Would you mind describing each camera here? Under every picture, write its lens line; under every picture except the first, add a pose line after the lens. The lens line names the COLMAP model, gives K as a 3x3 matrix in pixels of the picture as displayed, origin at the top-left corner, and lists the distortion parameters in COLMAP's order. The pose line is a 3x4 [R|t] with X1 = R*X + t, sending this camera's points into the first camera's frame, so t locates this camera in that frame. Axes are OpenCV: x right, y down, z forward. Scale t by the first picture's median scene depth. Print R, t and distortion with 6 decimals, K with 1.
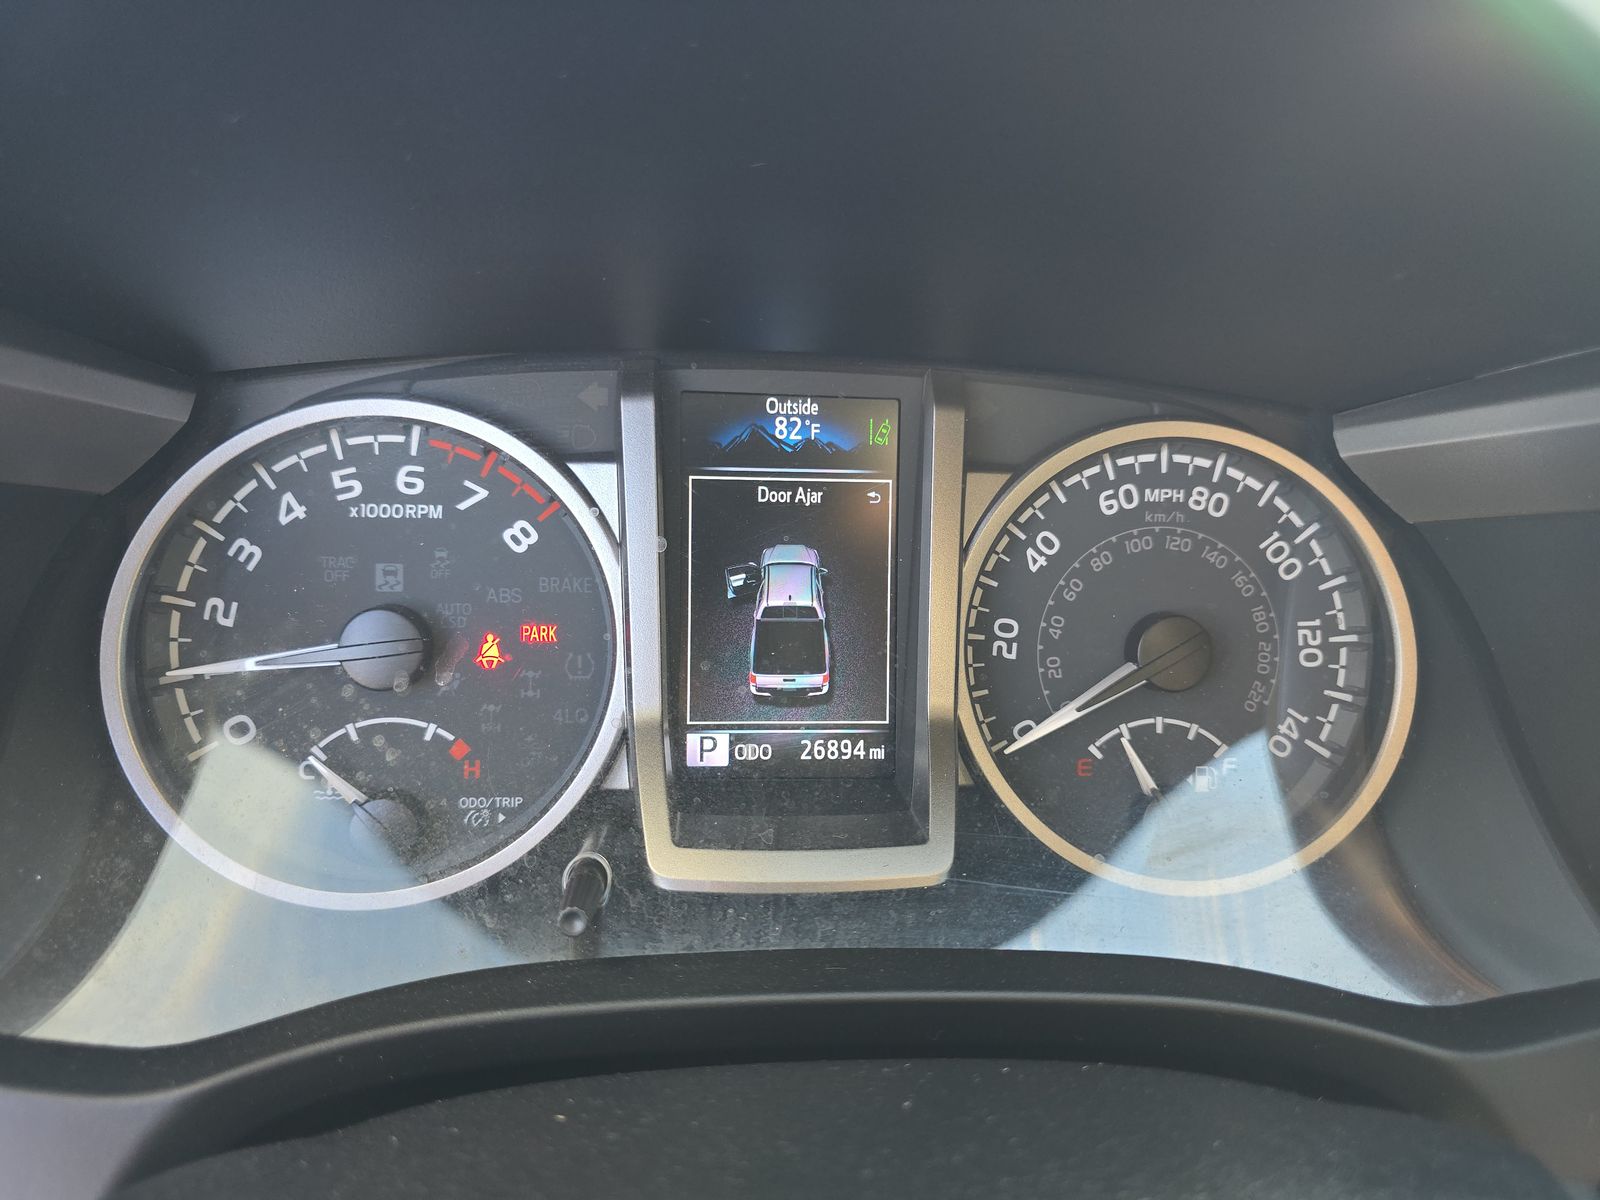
lens RADIAL K [[1065.9, 0, 798.7], [0, 1065.9, 601.1], [0, 0, 1]] dist [0.001495, 0.000209]
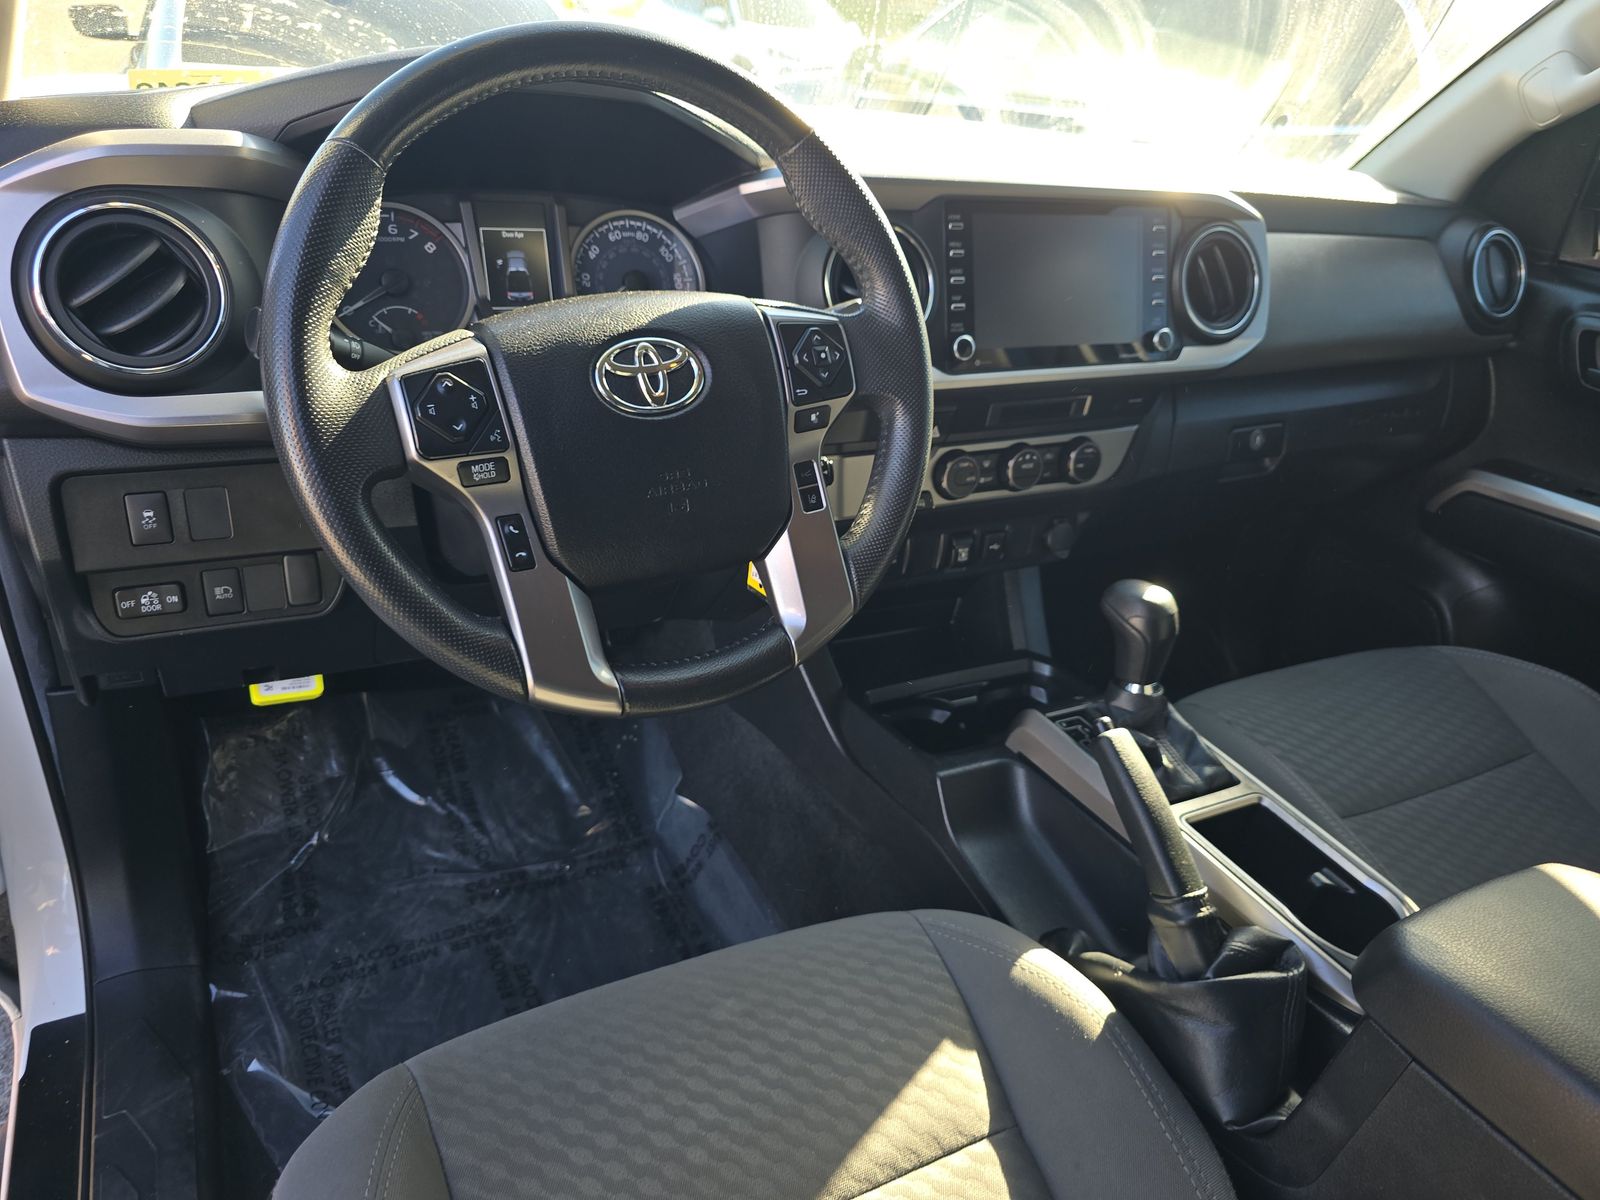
lens RADIAL K [[1065.9, 0, 802.2], [0, 1065.9, 600.6], [0, 0, 1]] dist [0.001495, 0.000209]
pose [[0.919031, -0.139139, 0.368812, -0.538203], [0.099287, 0.987175, 0.125014, 0.664176], [-0.381476, -0.078274, 0.921059, -2.341019]]
